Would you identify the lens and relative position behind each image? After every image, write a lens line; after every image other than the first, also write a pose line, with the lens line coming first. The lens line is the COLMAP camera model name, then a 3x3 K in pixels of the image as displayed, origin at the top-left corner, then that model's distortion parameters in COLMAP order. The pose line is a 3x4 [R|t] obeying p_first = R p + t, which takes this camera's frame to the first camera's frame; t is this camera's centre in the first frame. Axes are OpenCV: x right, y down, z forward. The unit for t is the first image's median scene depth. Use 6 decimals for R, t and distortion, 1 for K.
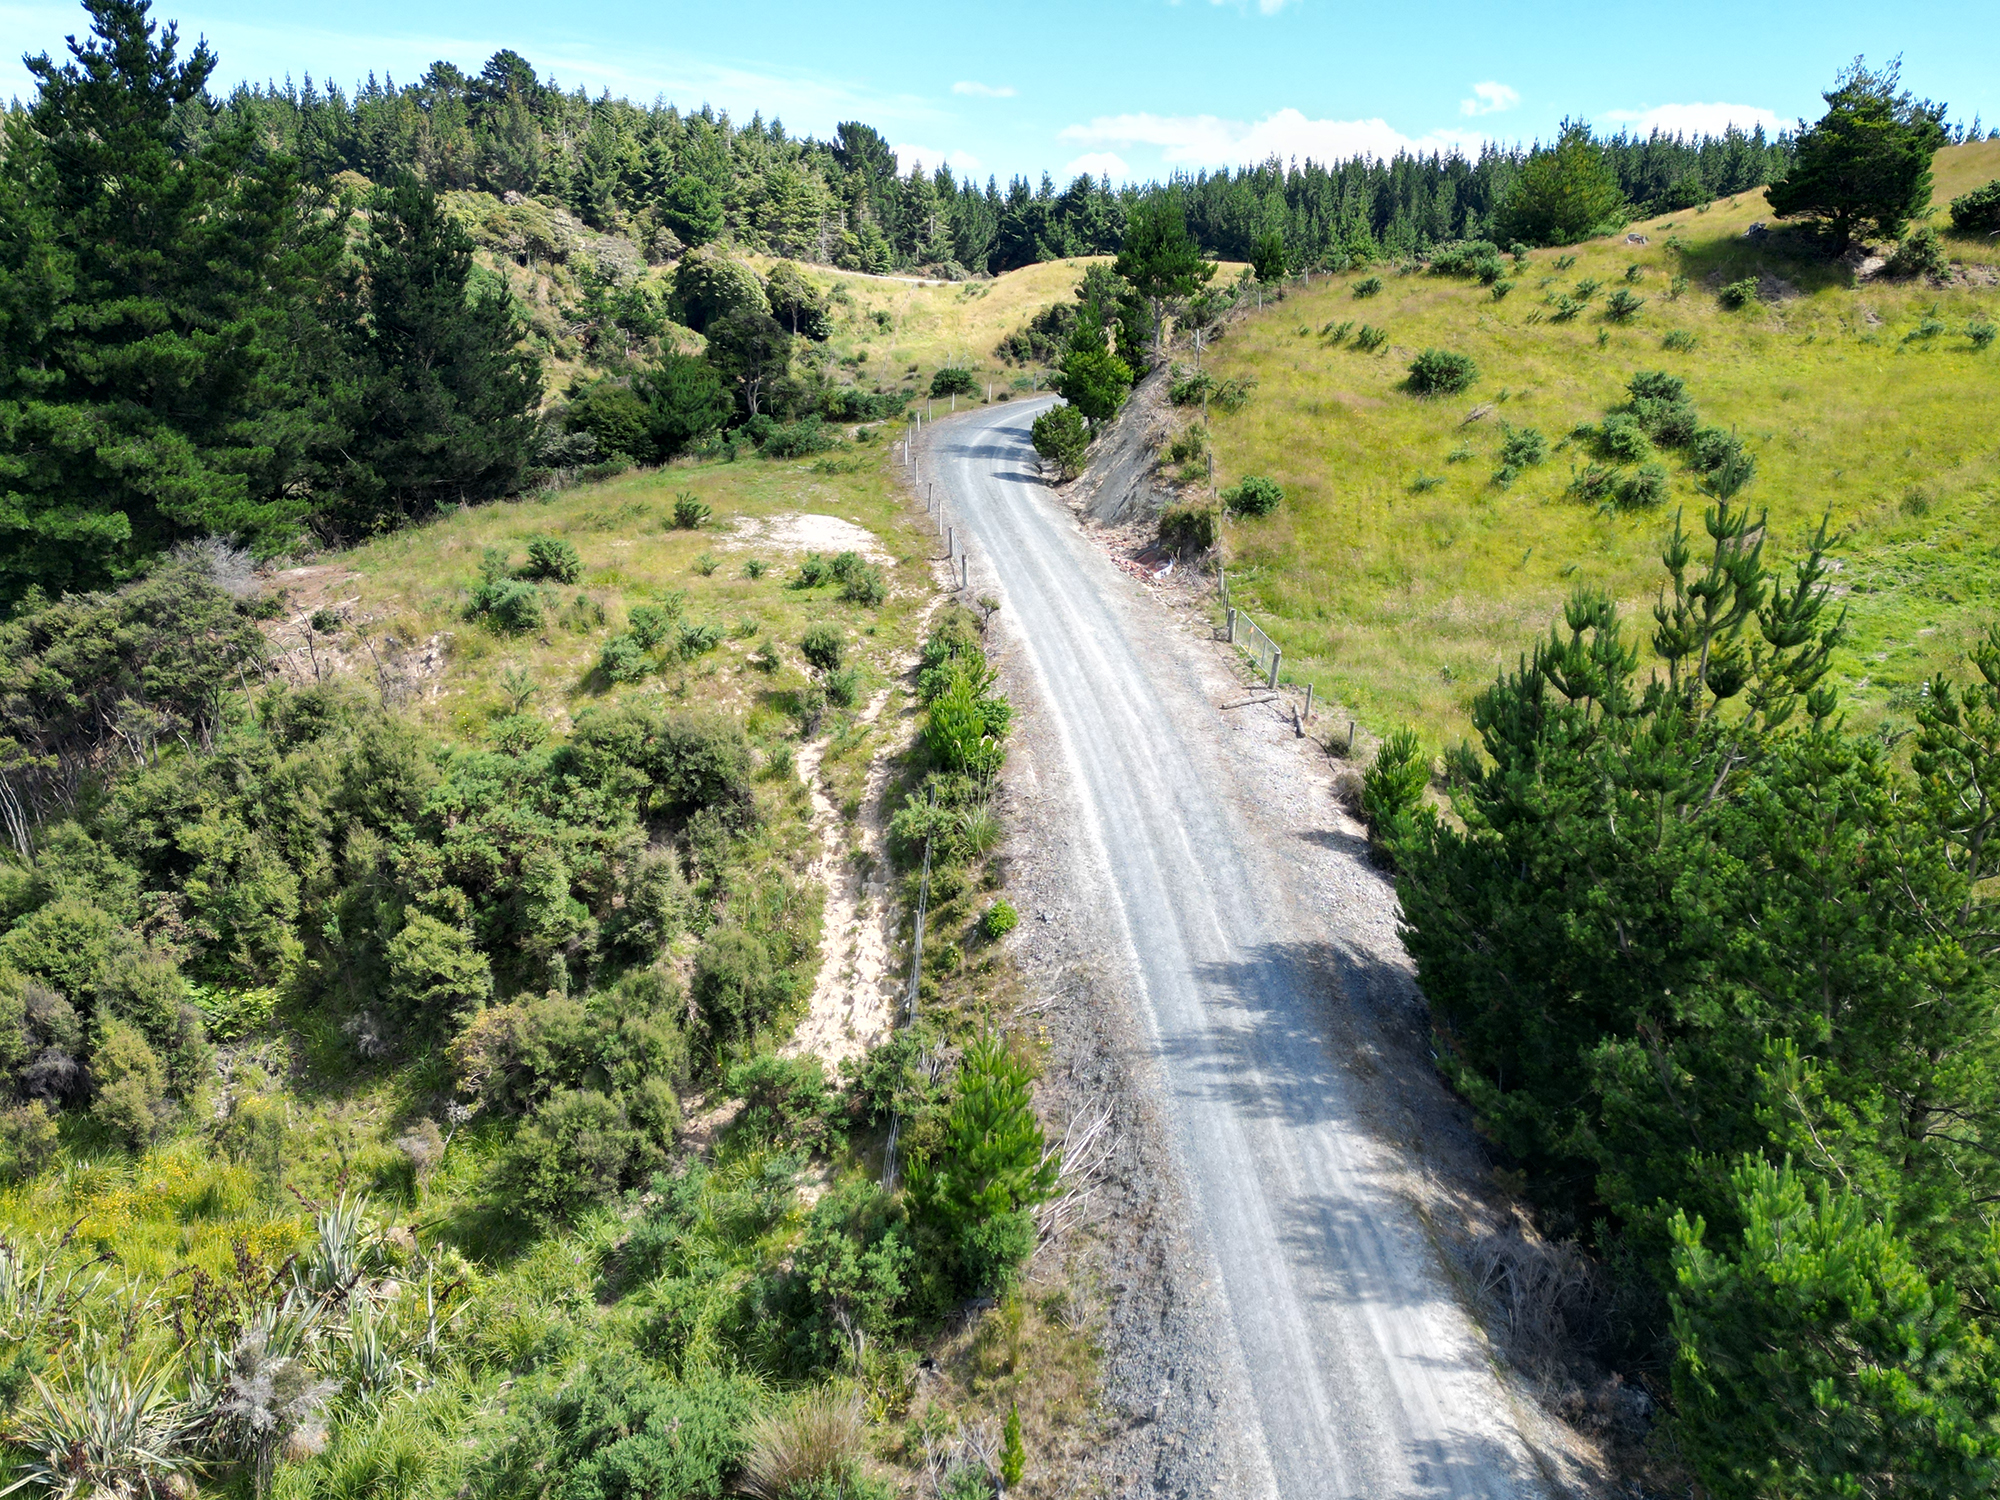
lens RADIAL K [[1570.6, 0, 1000.0], [0, 1570.6, 750.0], [0, 0, 1]] dist [0.052566, -0.004063]
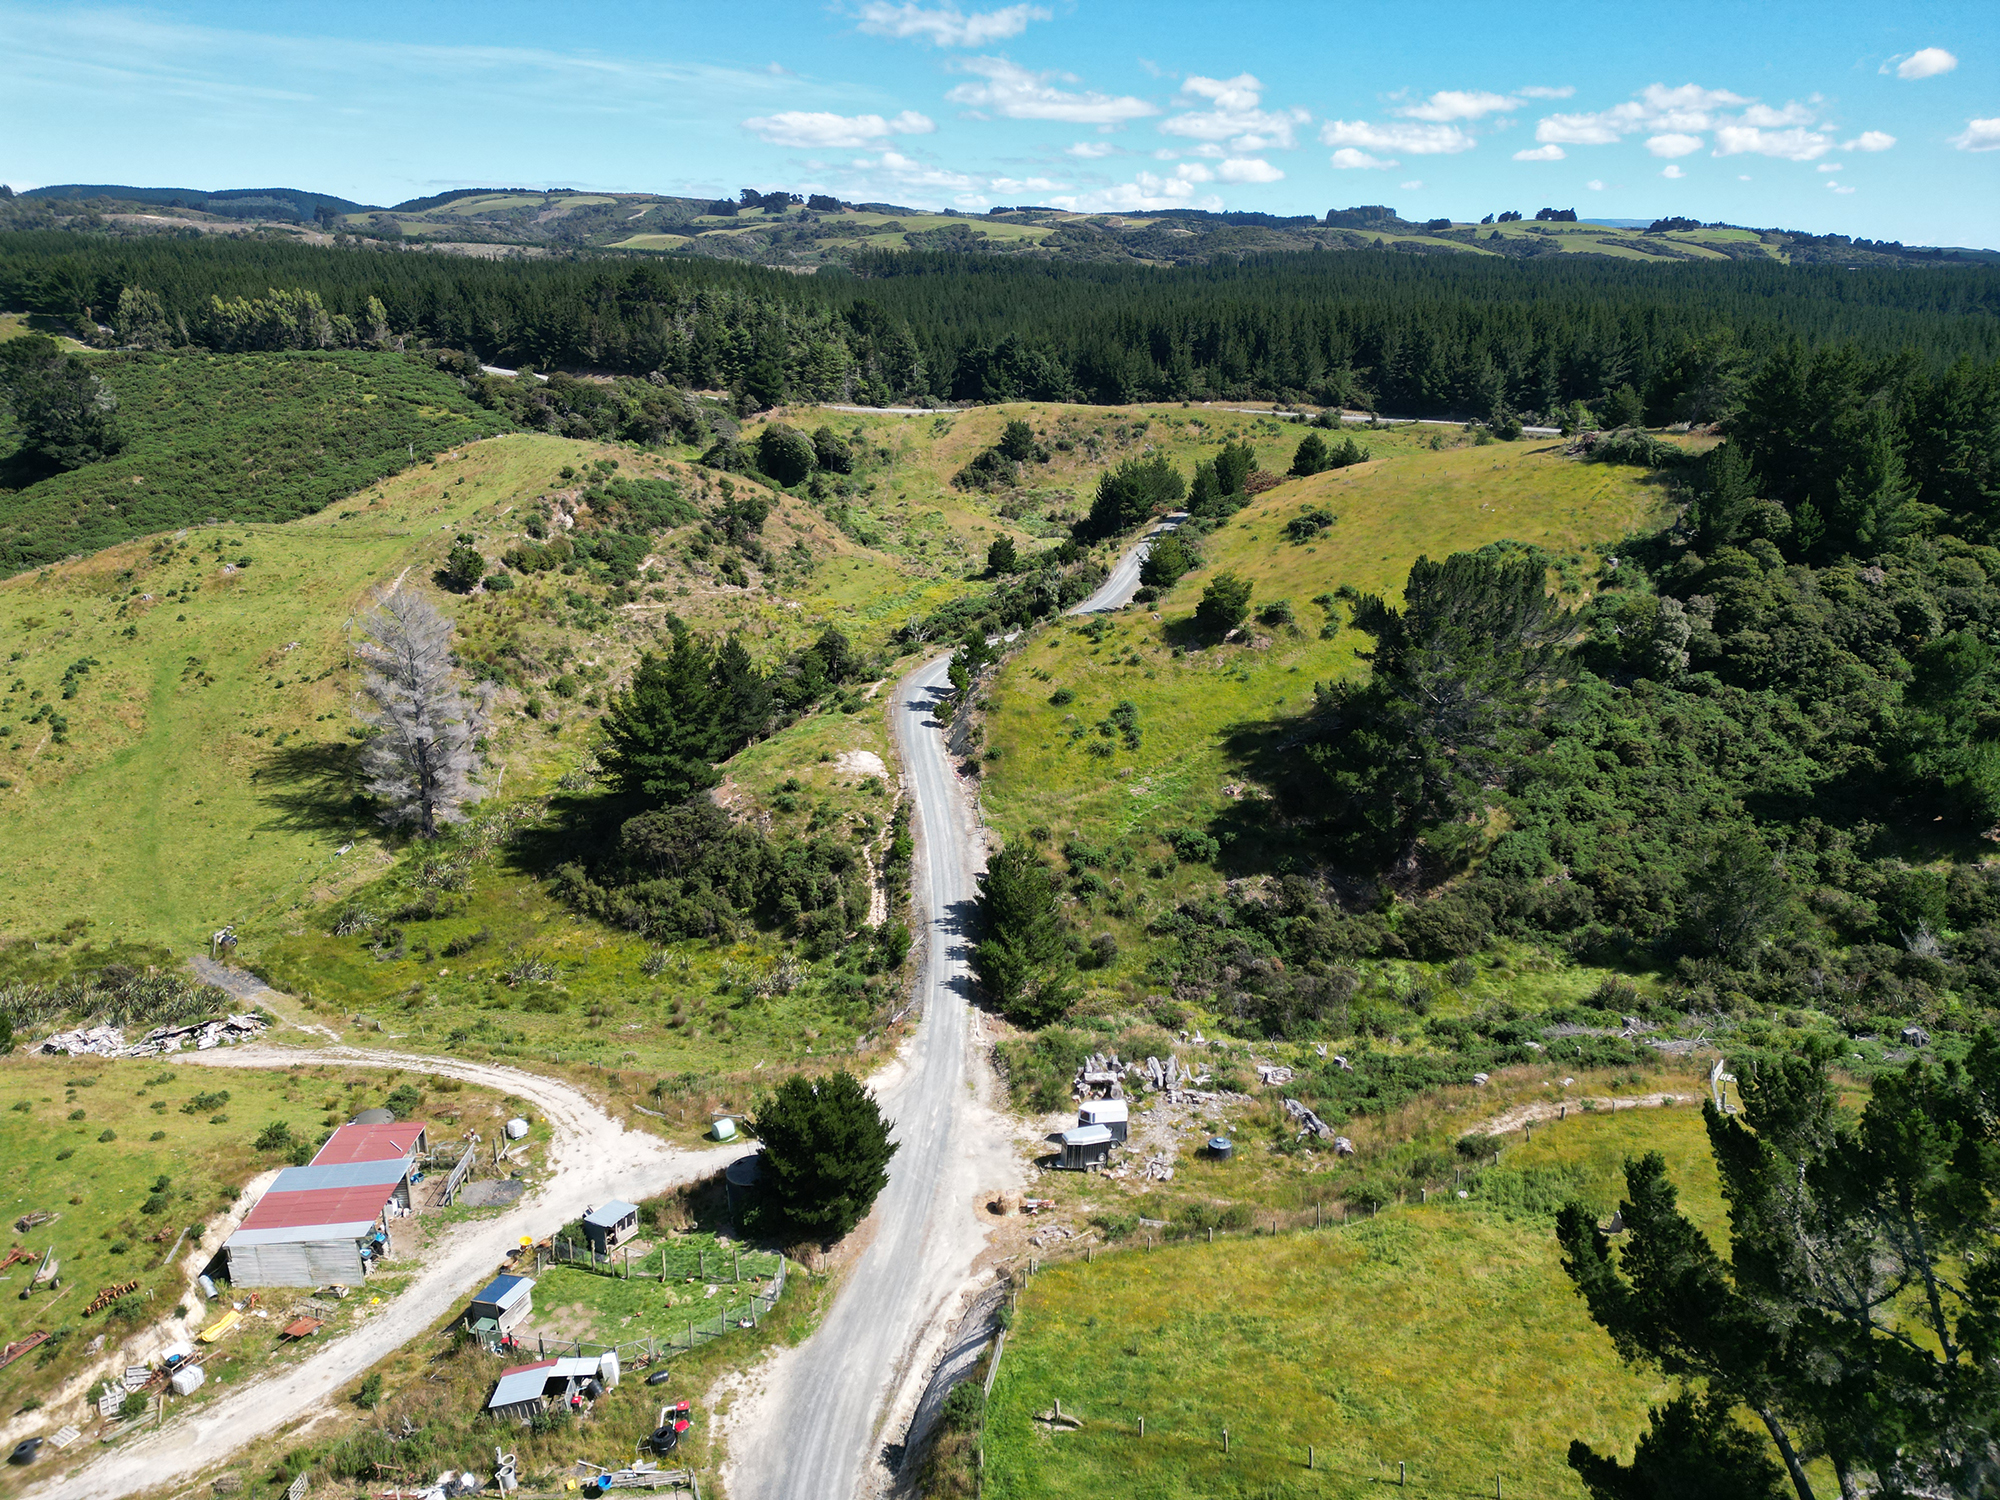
lens RADIAL K [[1570.6, 0, 1000.0], [0, 1570.6, 750.0], [0, 0, 1]] dist [0.052566, -0.004063]
pose [[0.999889, -0.010709, -0.010361, 0.249166], [0.011849, 0.993055, 0.117053, -0.665688], [0.009035, -0.117163, 0.993072, -2.776972]]
